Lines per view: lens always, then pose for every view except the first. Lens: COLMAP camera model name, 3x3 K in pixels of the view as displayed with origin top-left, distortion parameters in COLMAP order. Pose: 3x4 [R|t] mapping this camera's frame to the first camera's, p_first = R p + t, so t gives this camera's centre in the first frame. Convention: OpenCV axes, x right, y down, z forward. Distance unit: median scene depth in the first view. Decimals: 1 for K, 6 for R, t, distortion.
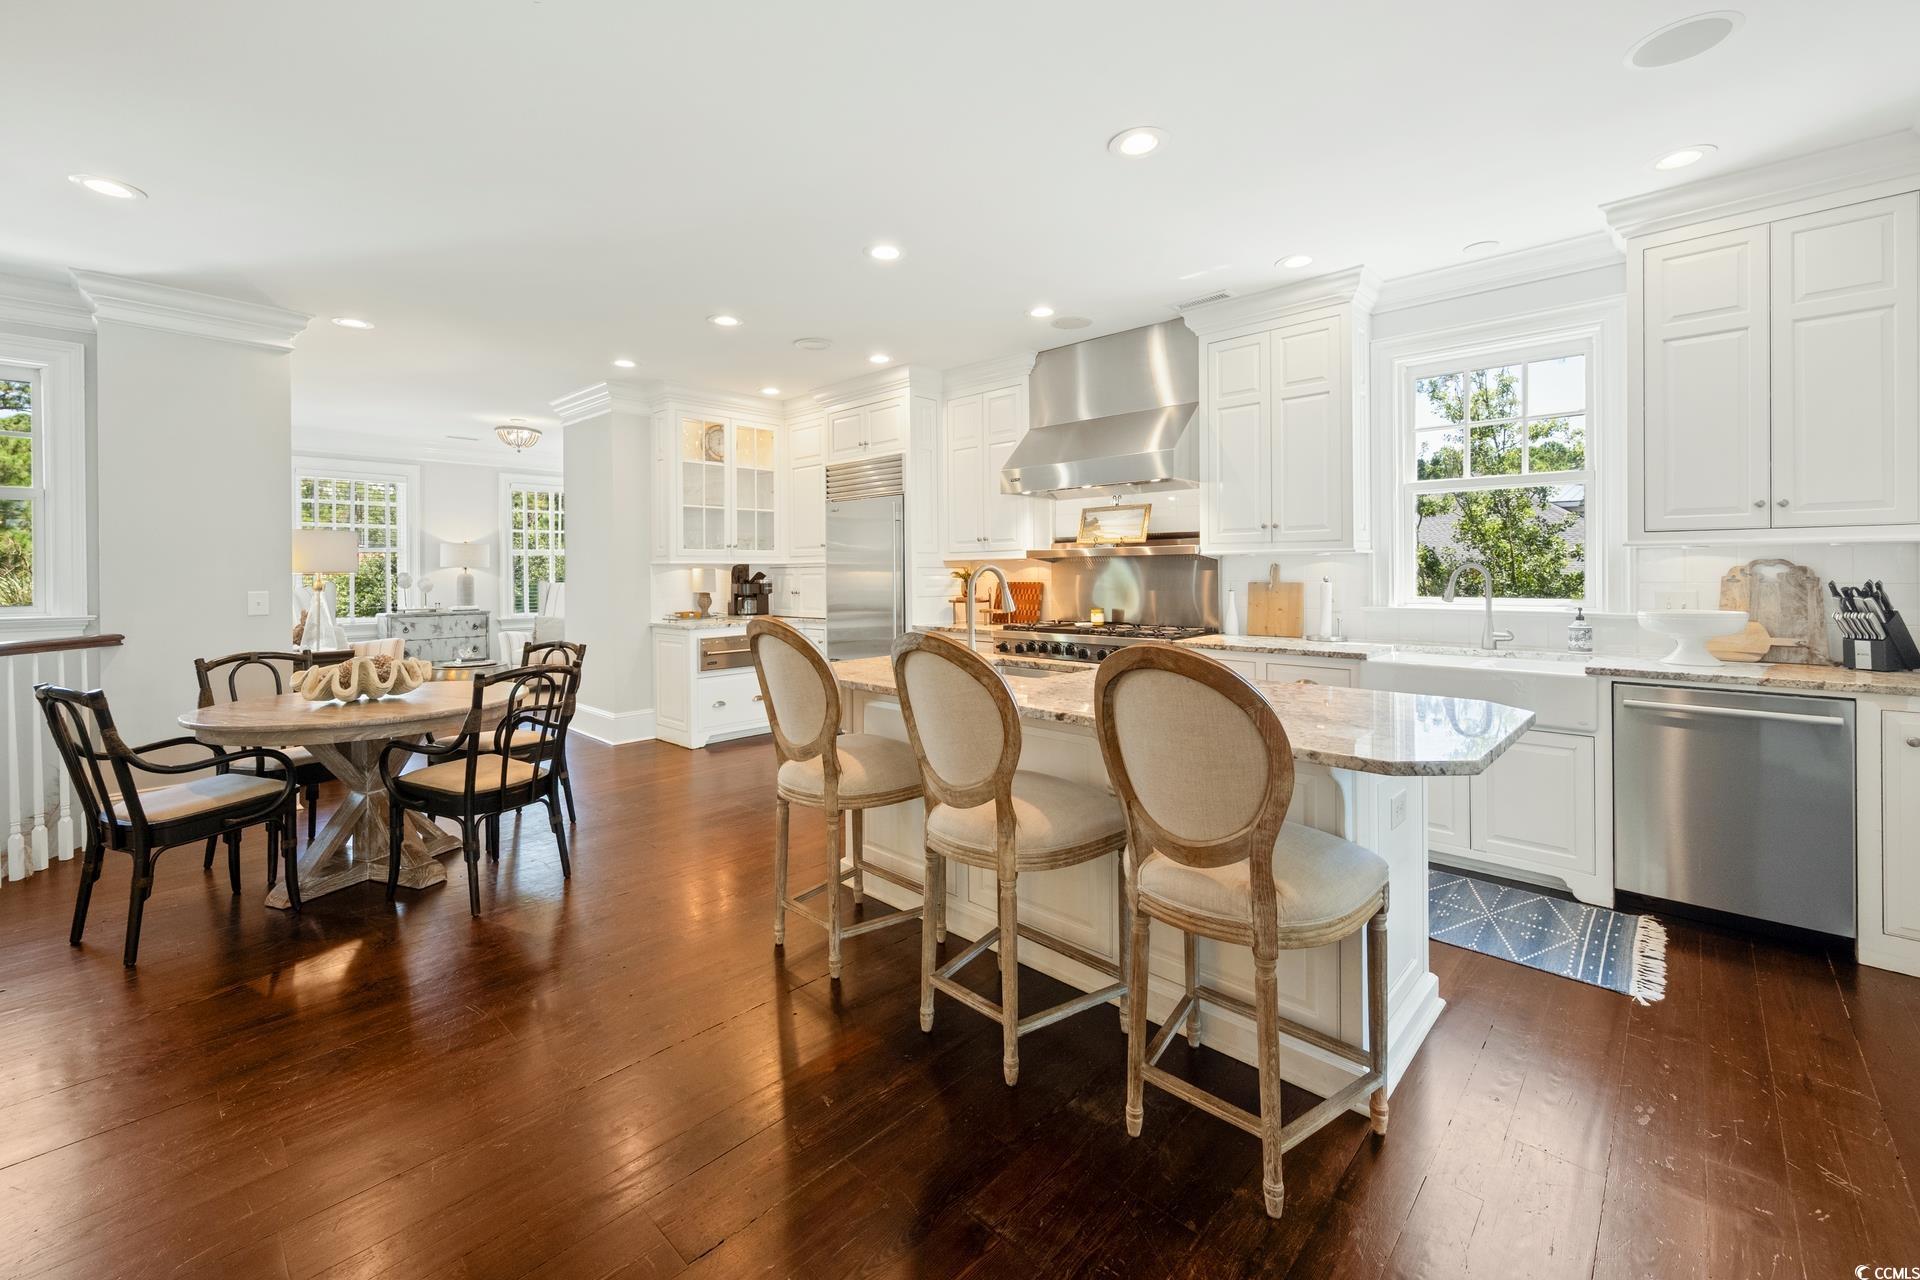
lens RADIAL K [[780.7, 0, 955.5], [0, 780.7, 571.9], [0, 0, 1]] dist [-0.000141, -0.000001]
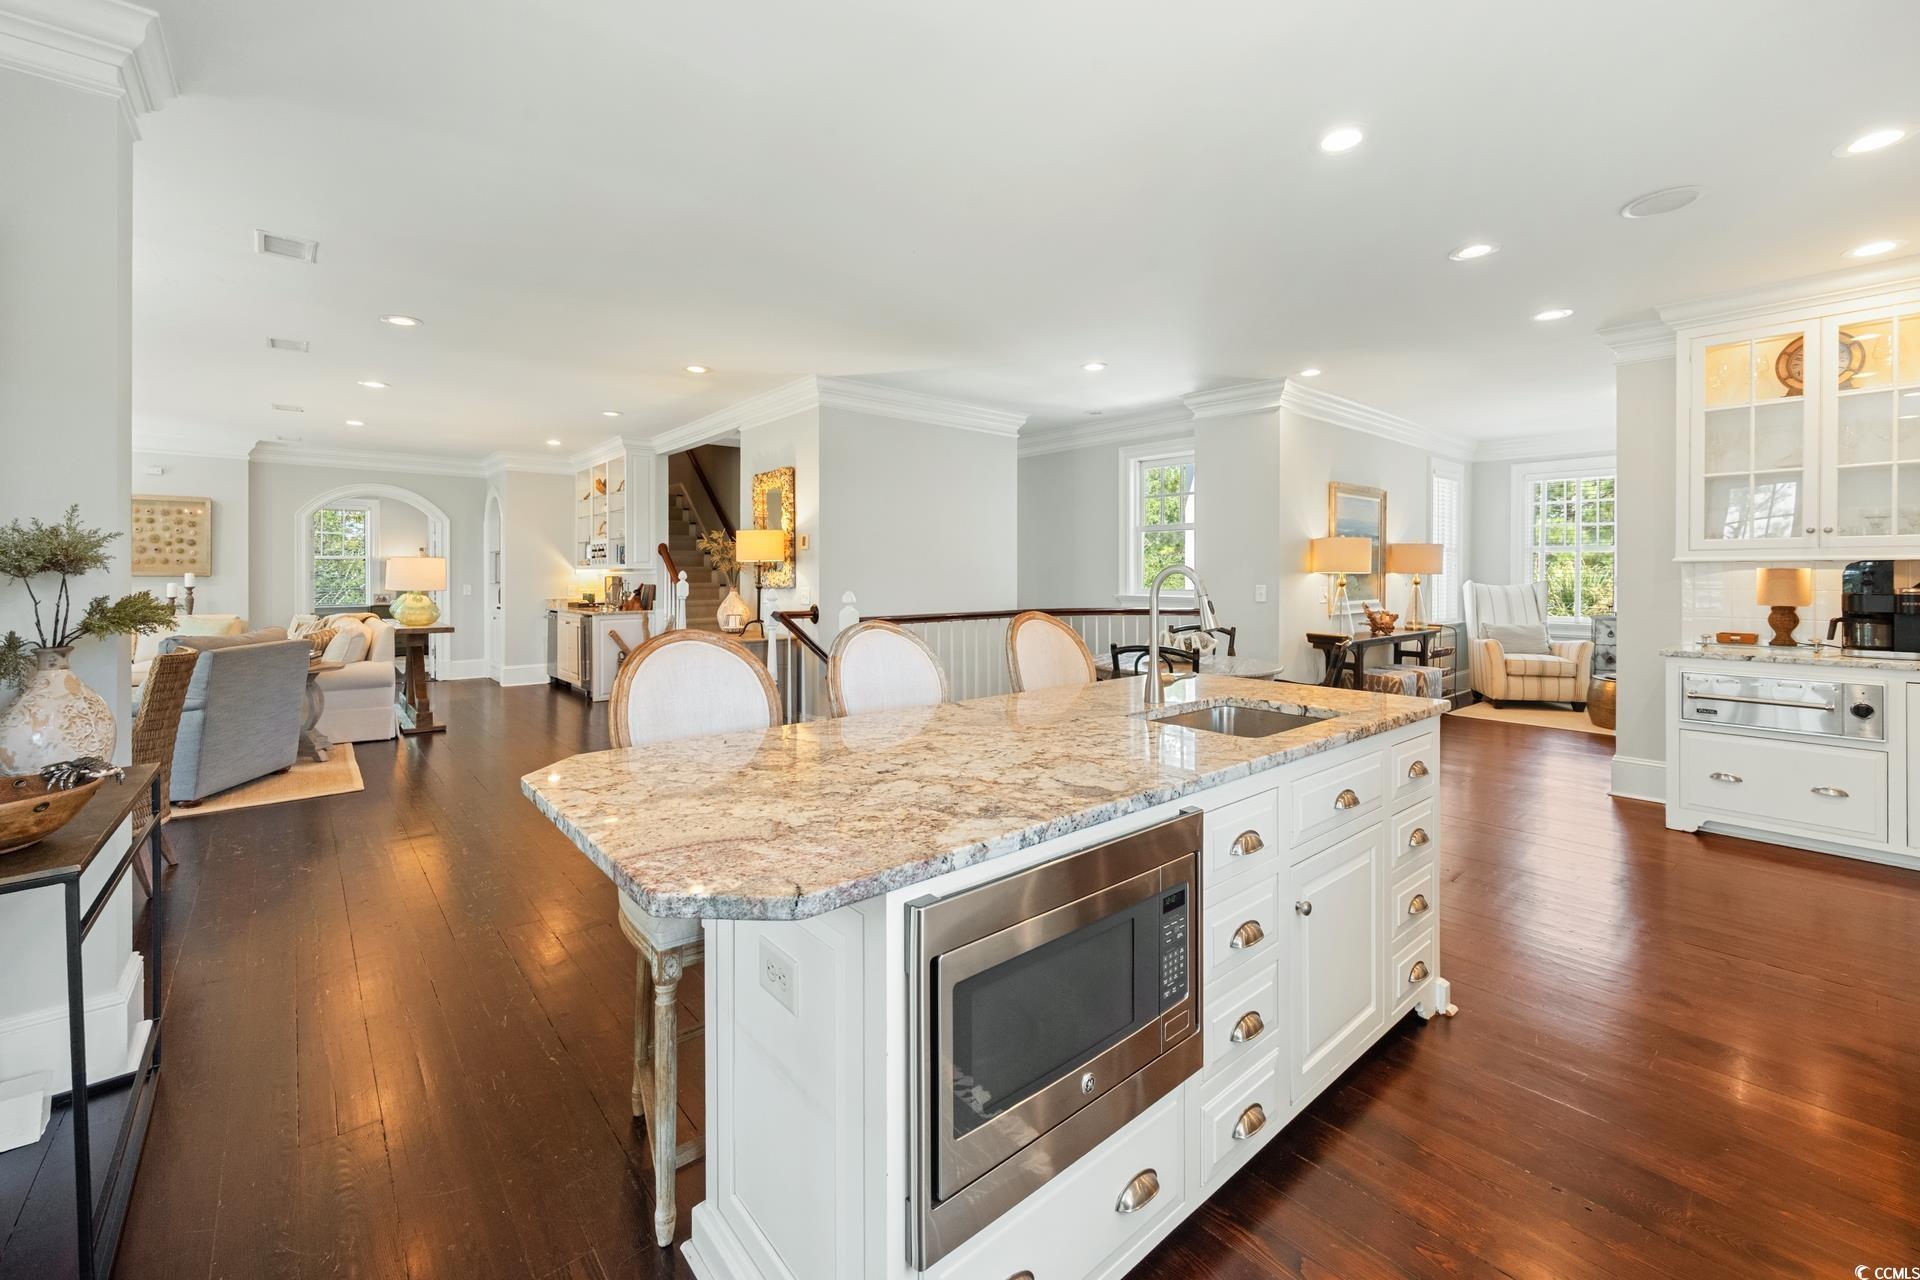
lens RADIAL K [[780.7, 0, 955.5], [0, 780.7, 571.9], [0, 0, 1]] dist [-0.000141, -0.000001]
pose [[-0.103400, 0.006556, -0.994618, 0.379968], [-0.001233, 0.999977, 0.006719, -0.004797], [0.994639, 0.001921, -0.103390, 0.402343]]
